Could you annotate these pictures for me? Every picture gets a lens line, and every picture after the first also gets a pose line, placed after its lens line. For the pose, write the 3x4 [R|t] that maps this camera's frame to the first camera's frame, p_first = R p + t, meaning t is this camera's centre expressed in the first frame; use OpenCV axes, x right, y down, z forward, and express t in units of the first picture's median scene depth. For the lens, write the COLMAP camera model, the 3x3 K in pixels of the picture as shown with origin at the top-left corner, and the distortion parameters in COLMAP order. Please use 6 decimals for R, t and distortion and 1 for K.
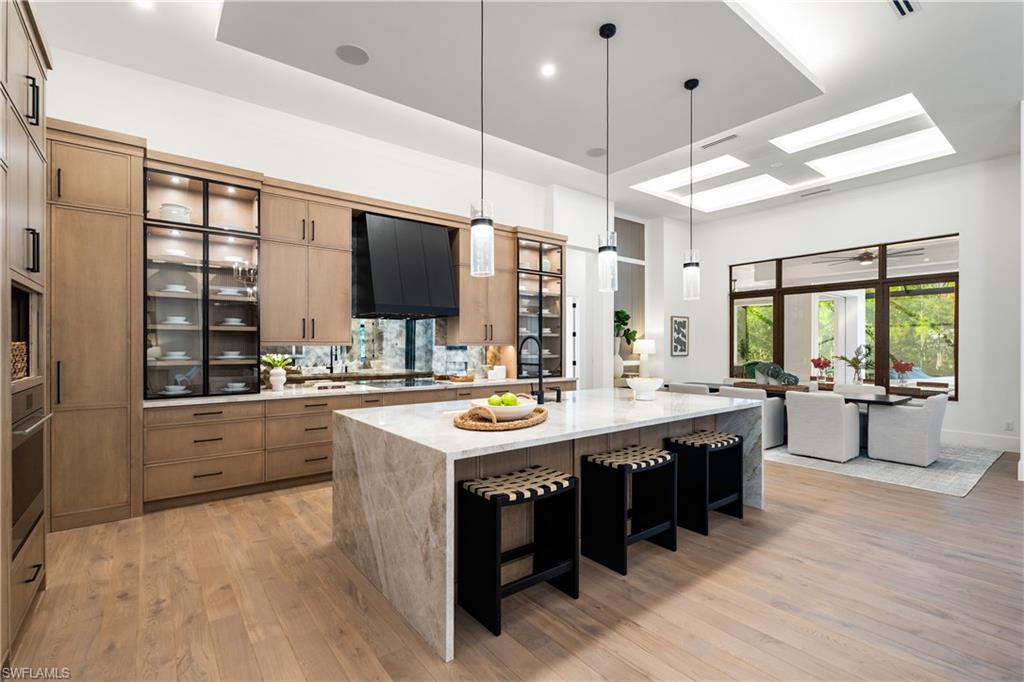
lens RADIAL K [[465.2, 0, 516.3], [0, 465.2, 348.1], [0, 0, 1]] dist [-0.001147, 0.001124]
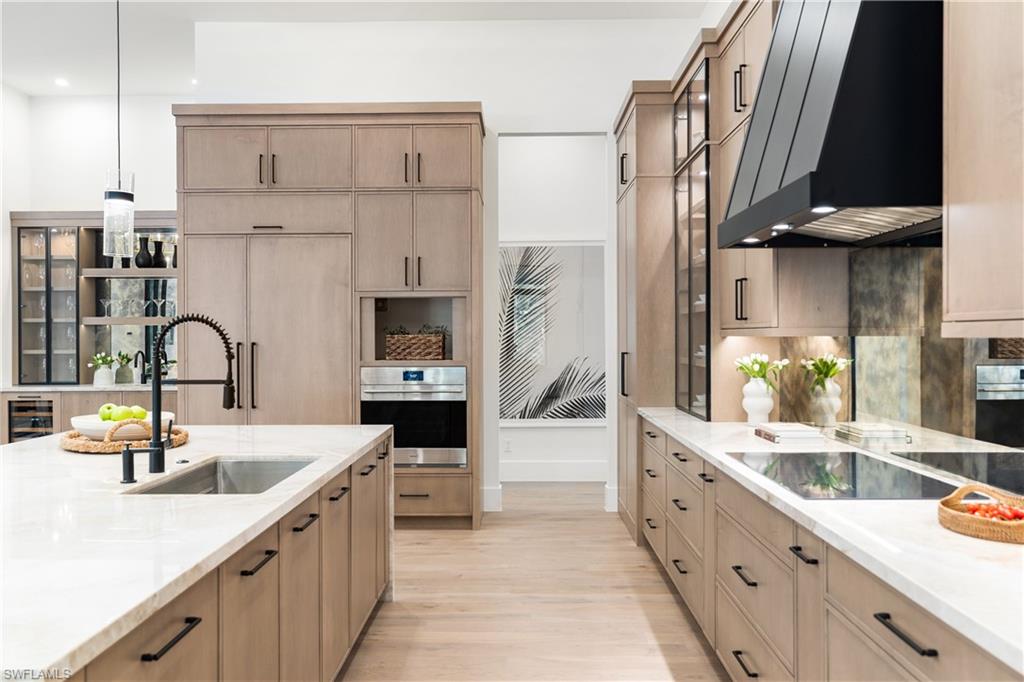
lens RADIAL K [[783.6, 0, 505.4], [0, 783.6, 344.6], [0, 0, 1]] dist [-0.006524, 0.003280]
pose [[-0.632684, 0.011161, -0.774330, 0.297284], [0.001089, 0.999908, 0.013523, -0.007344], [0.774410, 0.007712, -0.632638, 1.247106]]
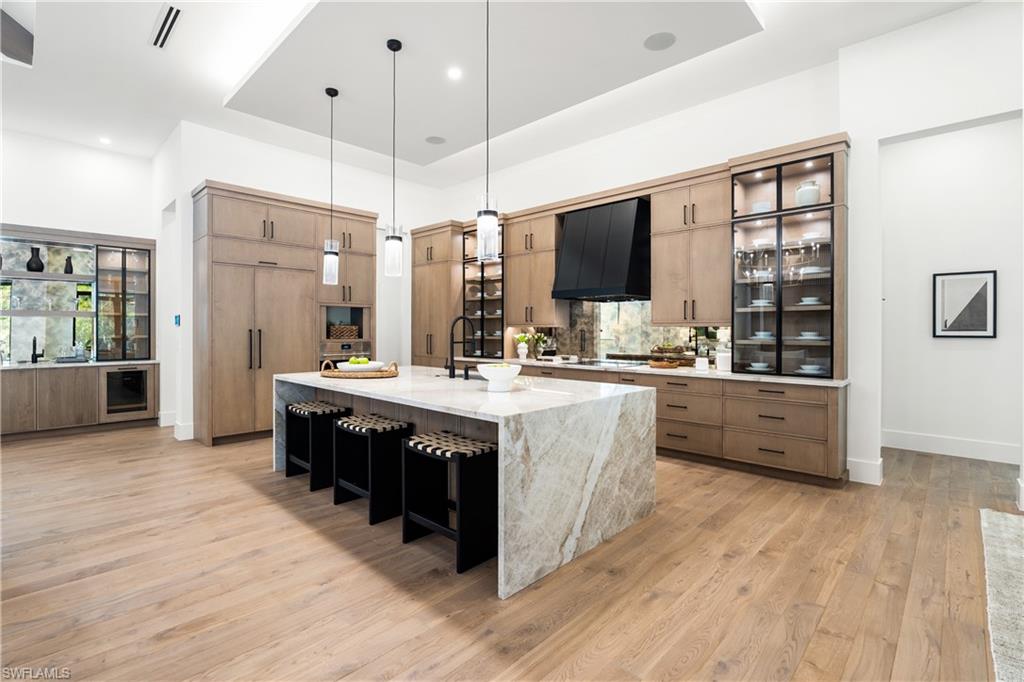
lens RADIAL K [[465.2, 0, 485.3], [0, 465.2, 328.9], [0, 0, 1]] dist [-0.001147, 0.001124]
pose [[0.108514, 0.001009, -0.994094, 0.842544], [-0.004332, 0.999990, 0.000542, 0.000120], [0.994085, 0.004248, 0.108517, 0.687623]]
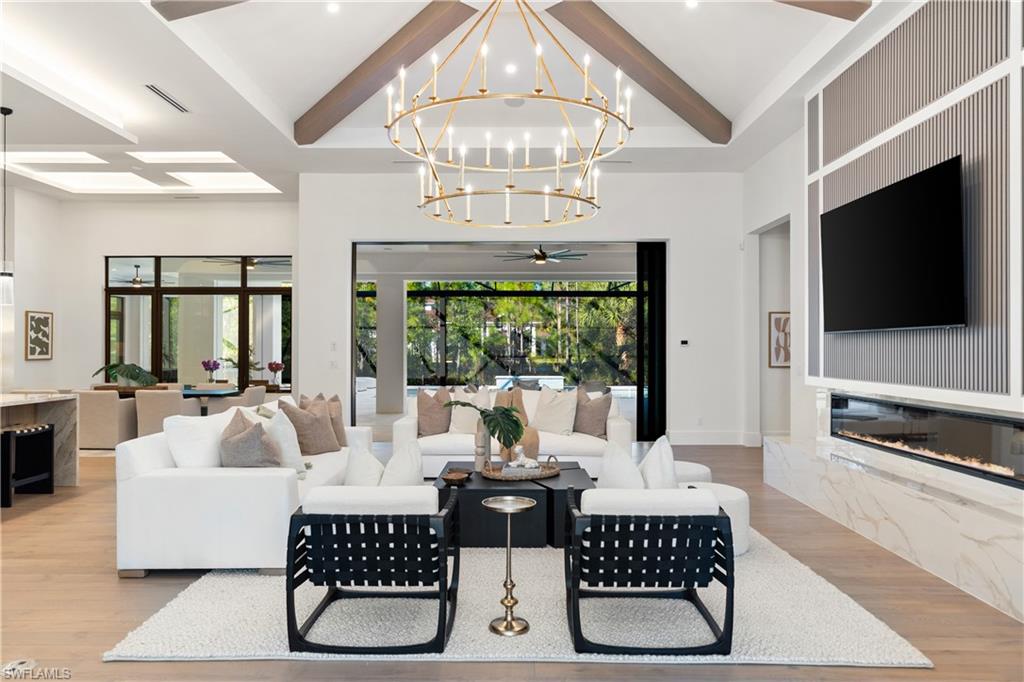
lens RADIAL K [[670.3, 0, 497.1], [0, 670.3, 344.0], [0, 0, 1]] dist [-0.006526, 0.001614]
pose [[0.639101, 0.006424, 0.769096, -0.072880], [0.002066, 0.999947, -0.010069, 0.004459], [-0.769120, 0.008025, 0.639054, -0.690351]]
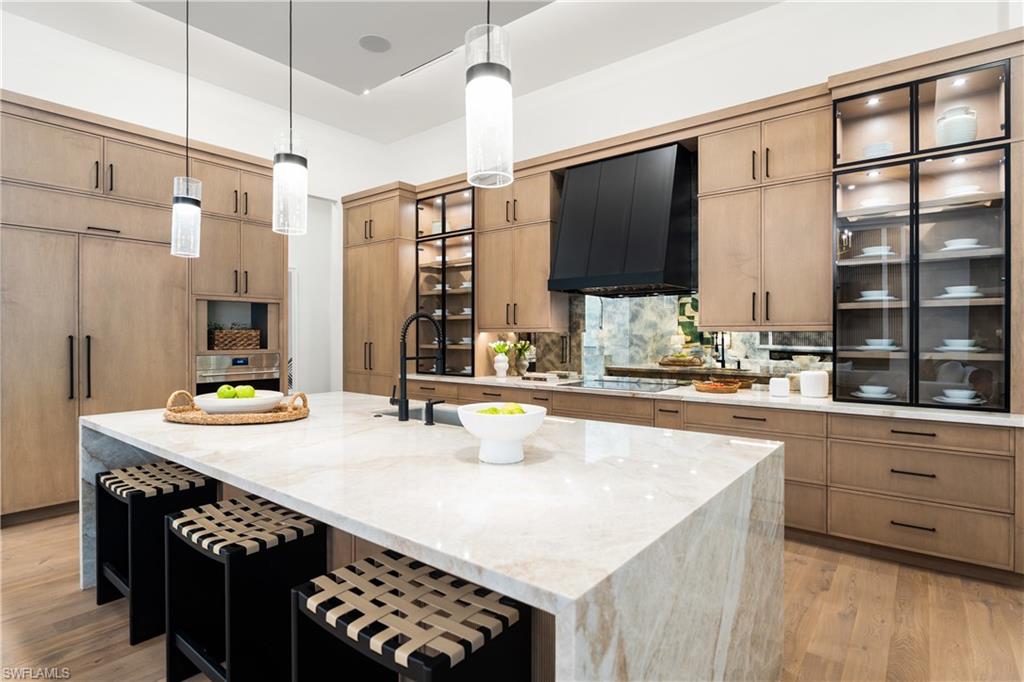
lens RADIAL K [[522.2, 0, 491.7], [0, 522.2, 336.7], [0, 0, 1]] dist [-0.004937, 0.001725]
pose [[0.213165, 0.004078, -0.977008, 0.560756], [-0.003879, 0.999987, 0.003327, 0.000678], [0.977008, 0.003081, 0.213178, 0.692977]]
